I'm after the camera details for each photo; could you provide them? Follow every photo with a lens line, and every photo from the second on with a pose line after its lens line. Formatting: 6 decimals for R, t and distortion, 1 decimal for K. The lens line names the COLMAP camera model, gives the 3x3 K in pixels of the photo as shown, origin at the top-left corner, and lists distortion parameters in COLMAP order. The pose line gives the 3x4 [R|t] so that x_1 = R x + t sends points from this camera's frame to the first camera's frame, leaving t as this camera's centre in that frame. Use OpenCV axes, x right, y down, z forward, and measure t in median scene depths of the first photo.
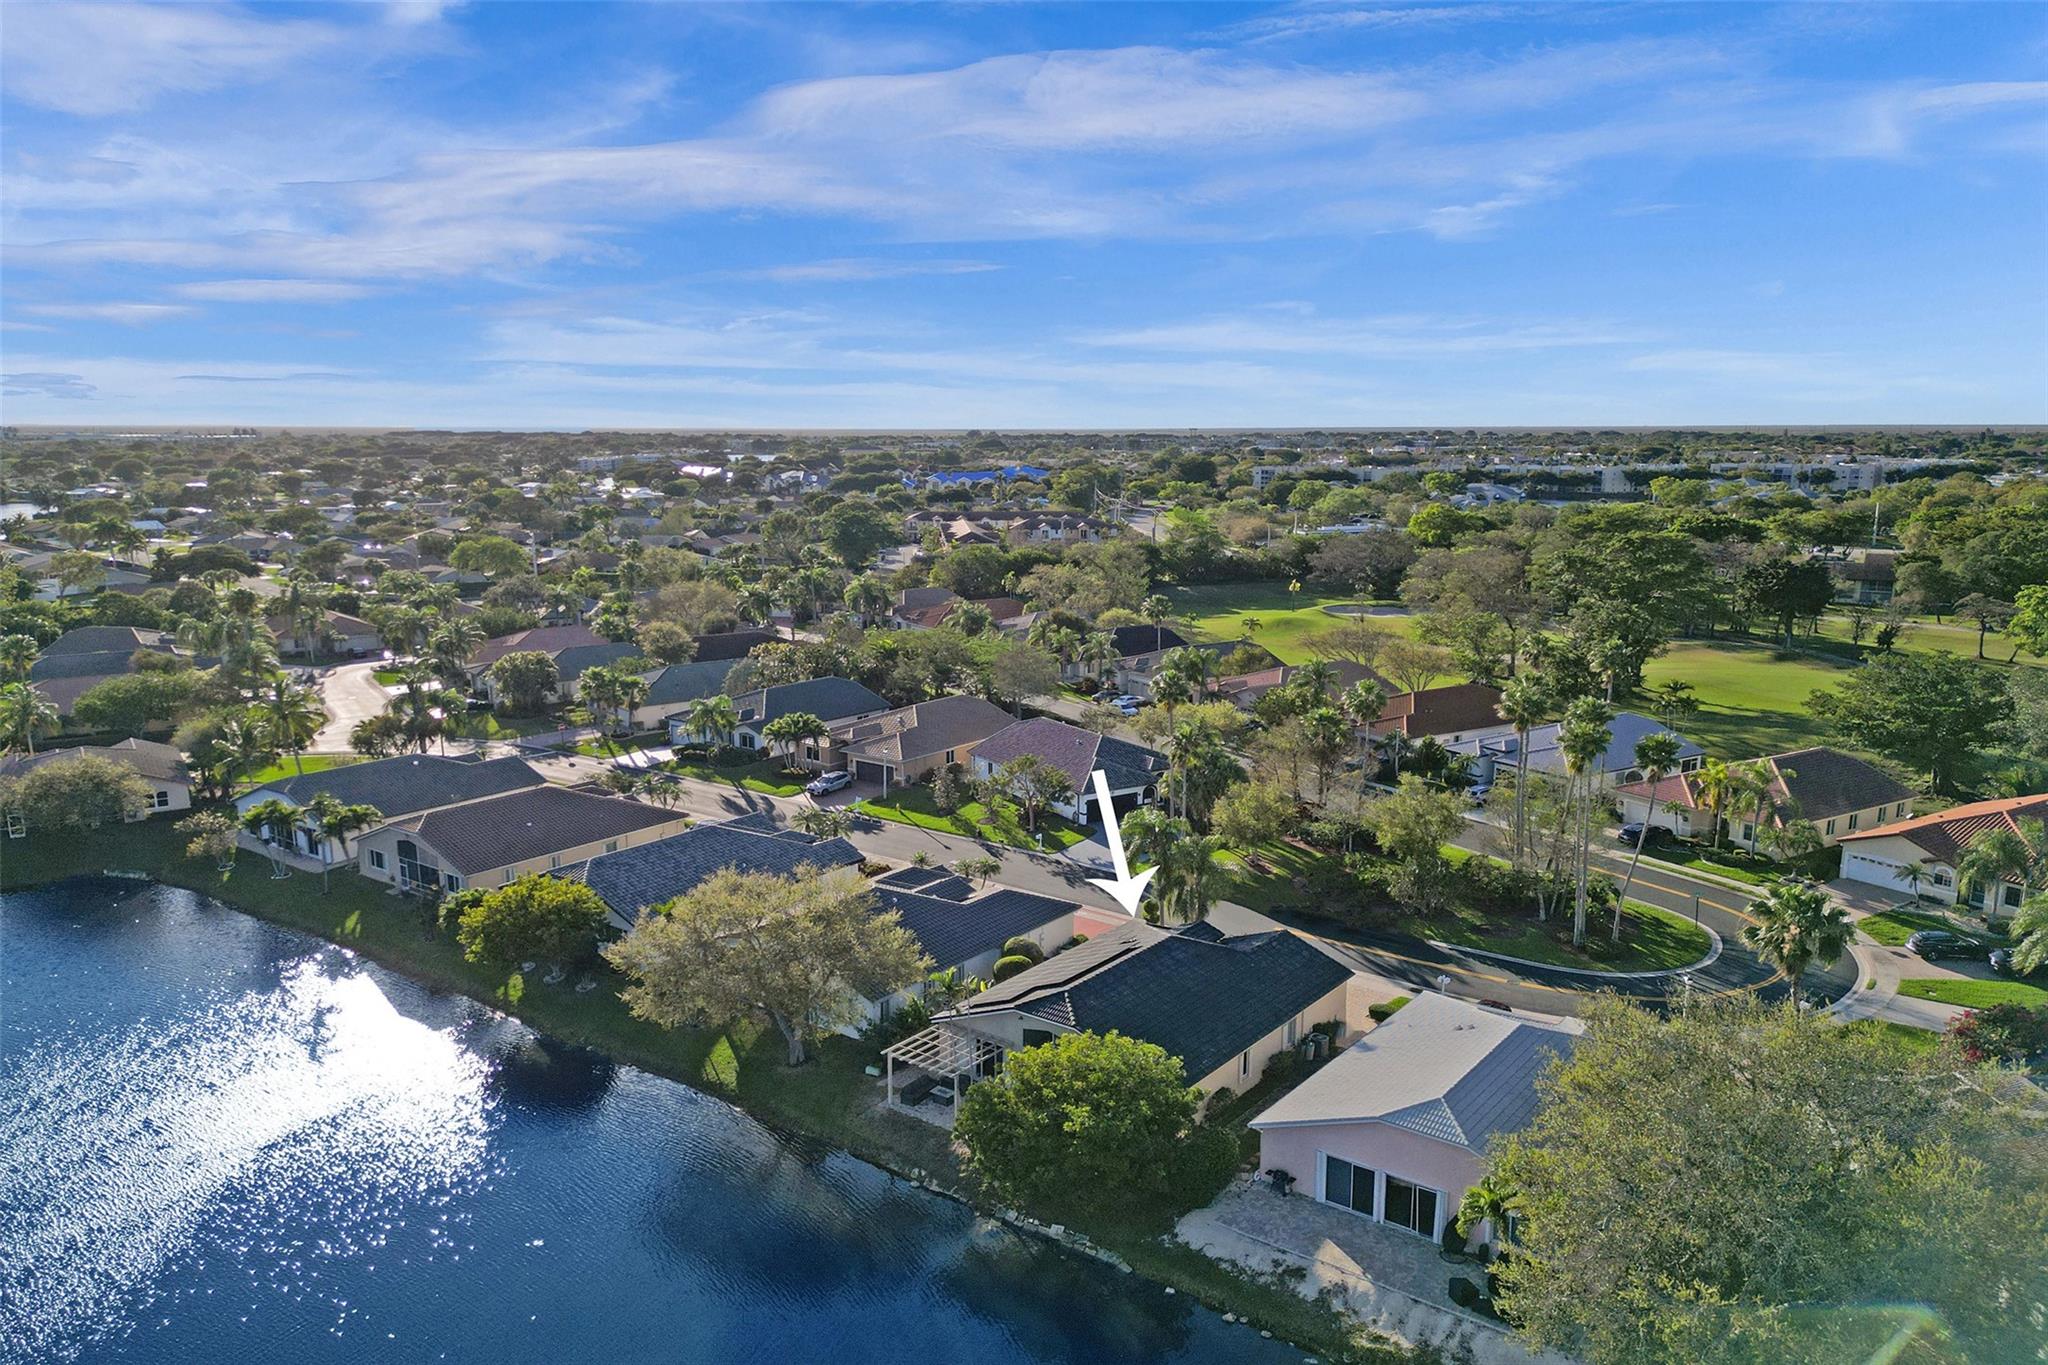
lens RADIAL K [[1477.9, 0, 1021.6], [0, 1477.9, 712.6], [0, 0, 1]] dist [0.087262, -0.095496]
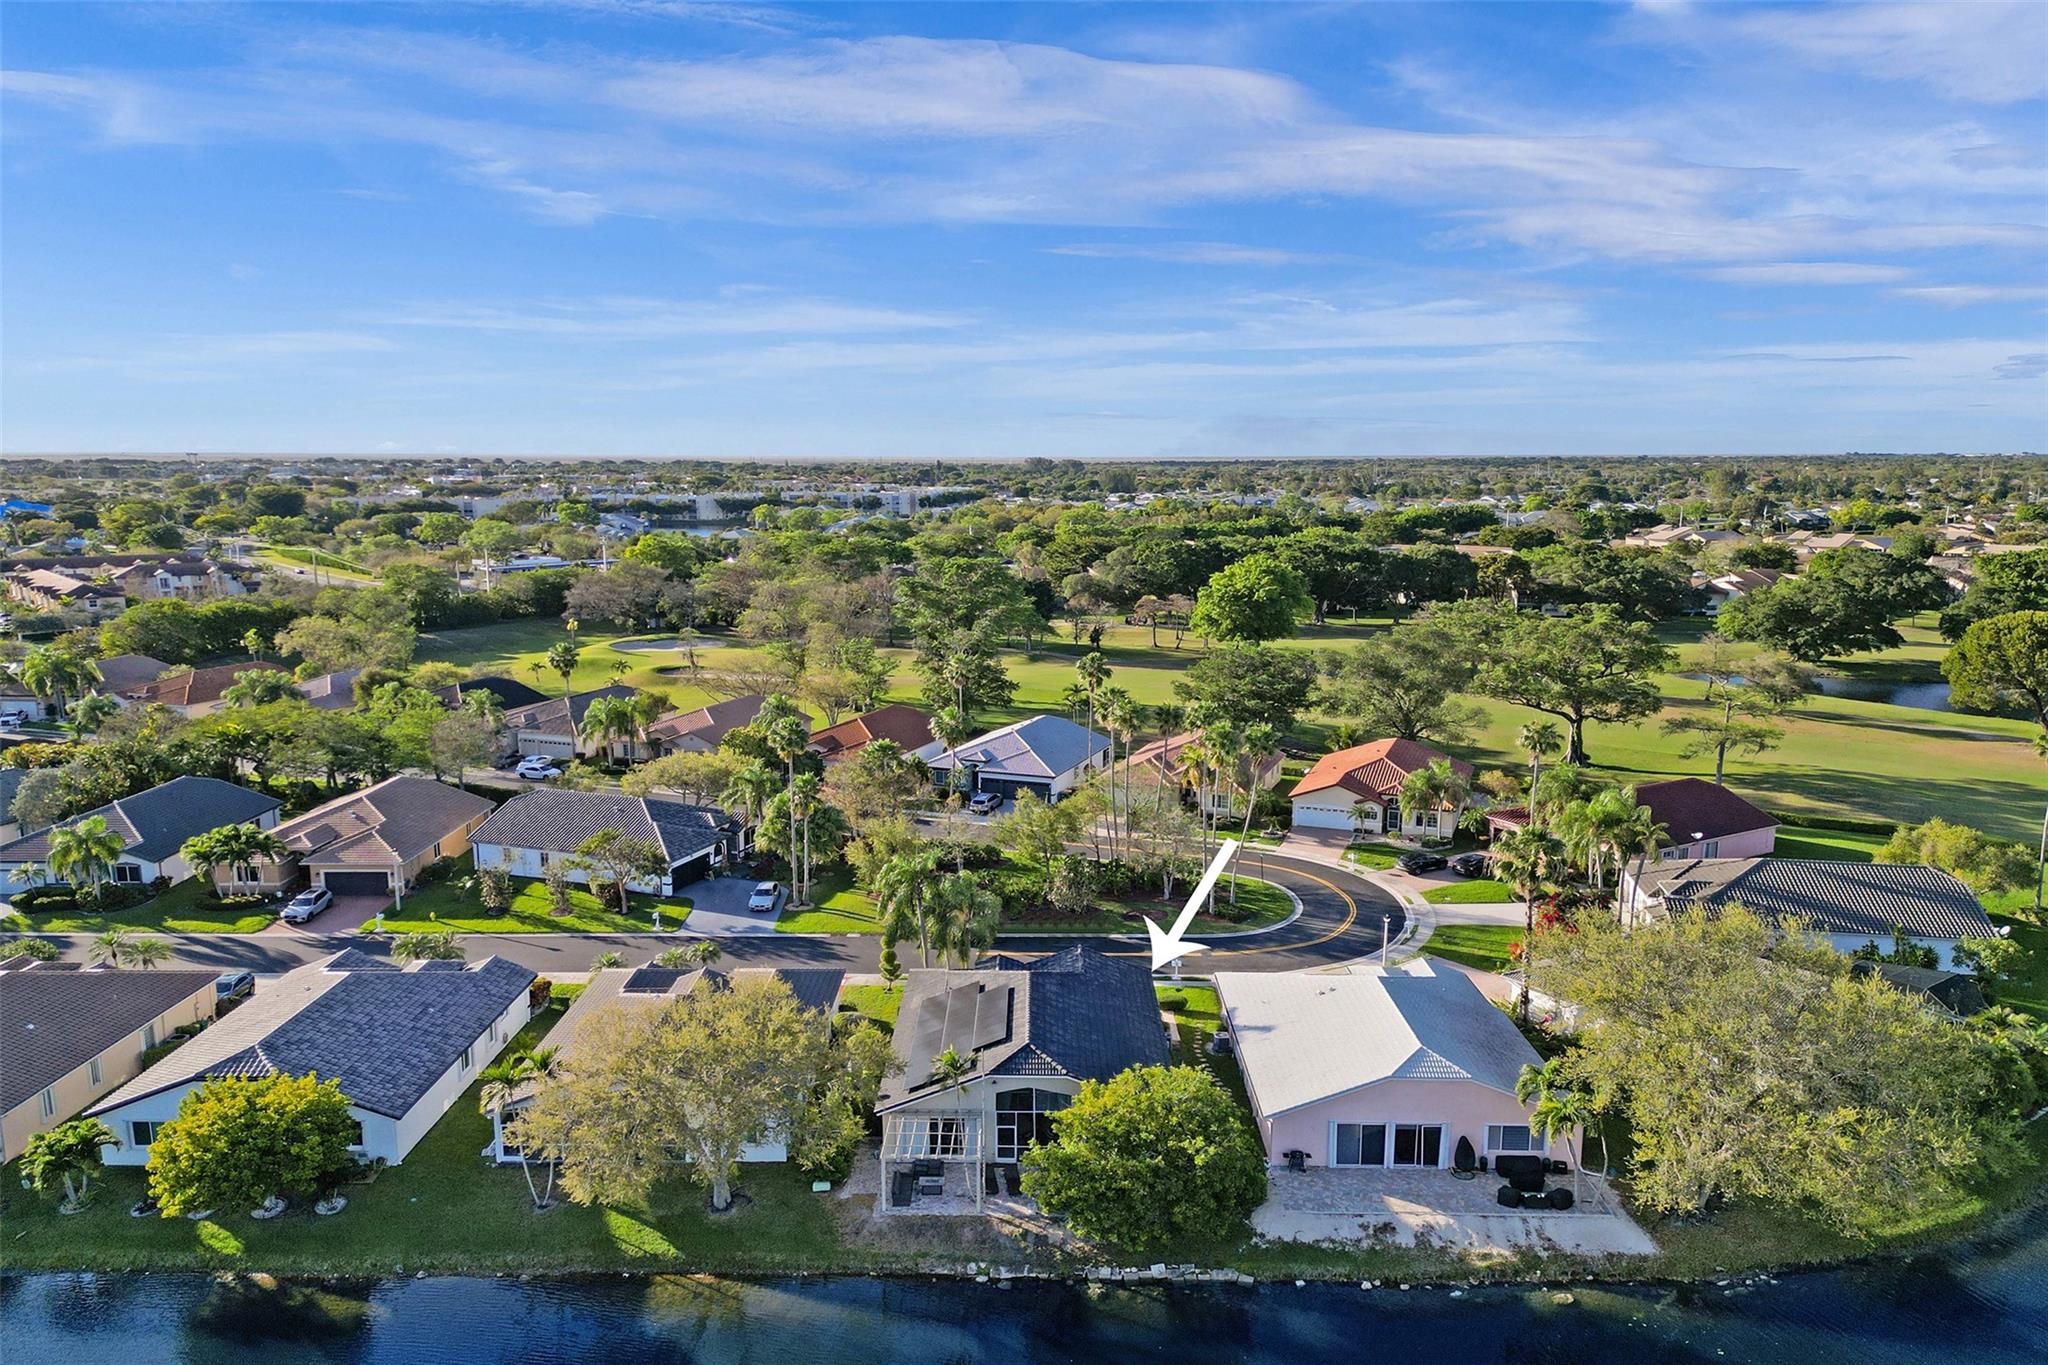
lens RADIAL K [[1479.5, 0, 1020.3], [0, 1479.5, 680.4], [0, 0, 1]] dist [0.079367, -0.081696]
pose [[0.801540, -0.091462, 0.590904, -0.418956], [0.114321, 0.993443, -0.001304, -0.041820], [-0.586910, 0.068598, 0.806741, 0.139266]]
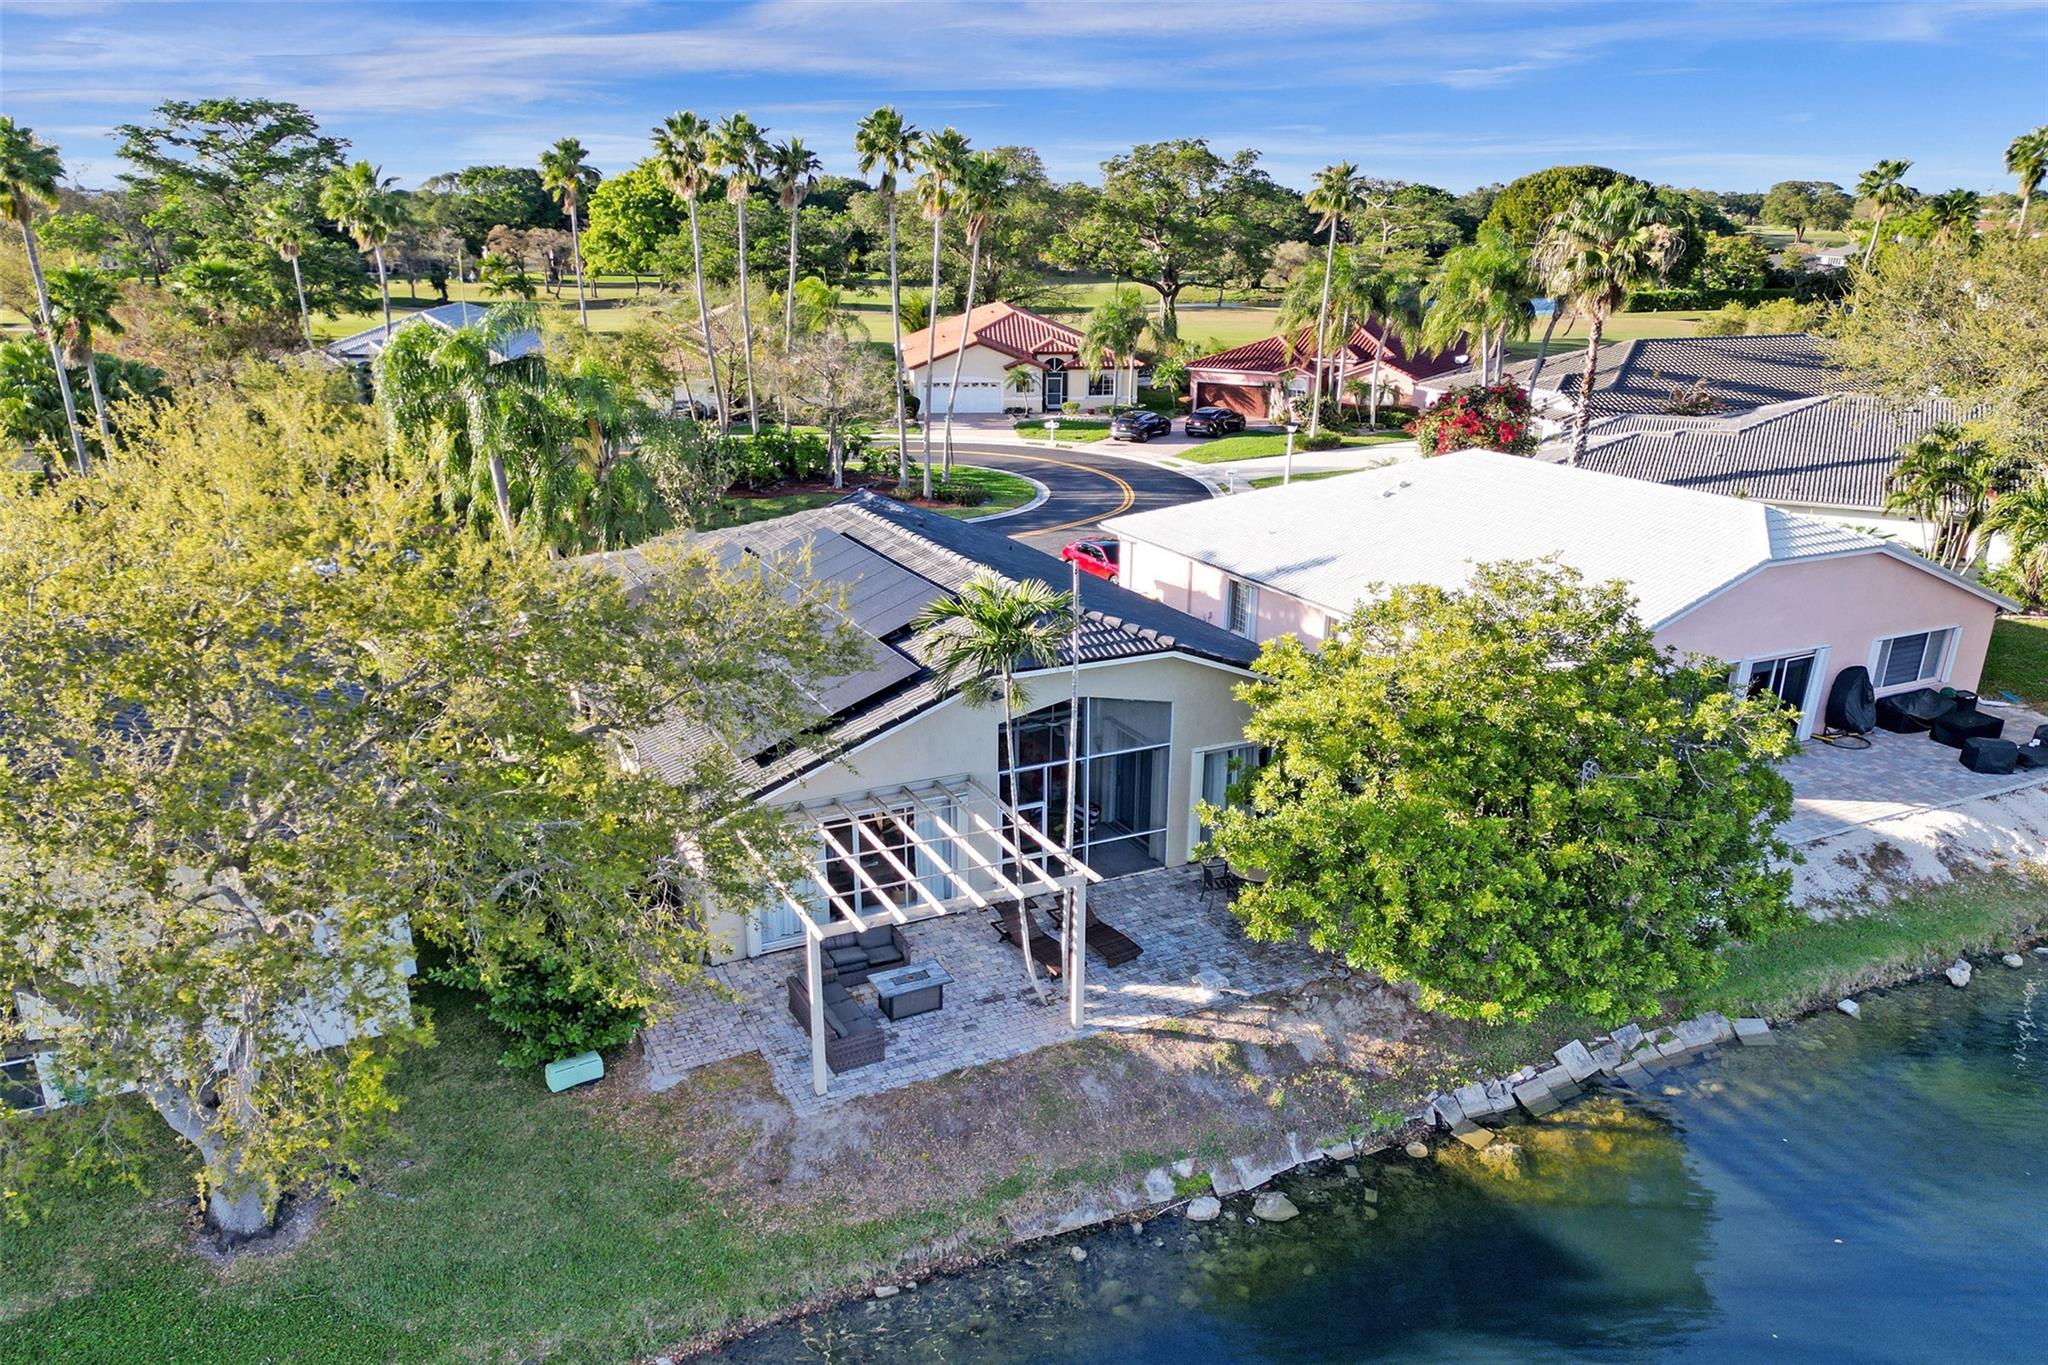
lens RADIAL K [[1503.4, 0, 1022.4], [0, 1503.4, 763.3], [0, 0, 1]] dist [0.077744, -0.091604]
pose [[0.438578, -0.308240, 0.844179, -0.239275], [0.167937, 0.950904, 0.259960, 0.098822], [-0.882863, 0.027756, 0.468811, 0.637081]]
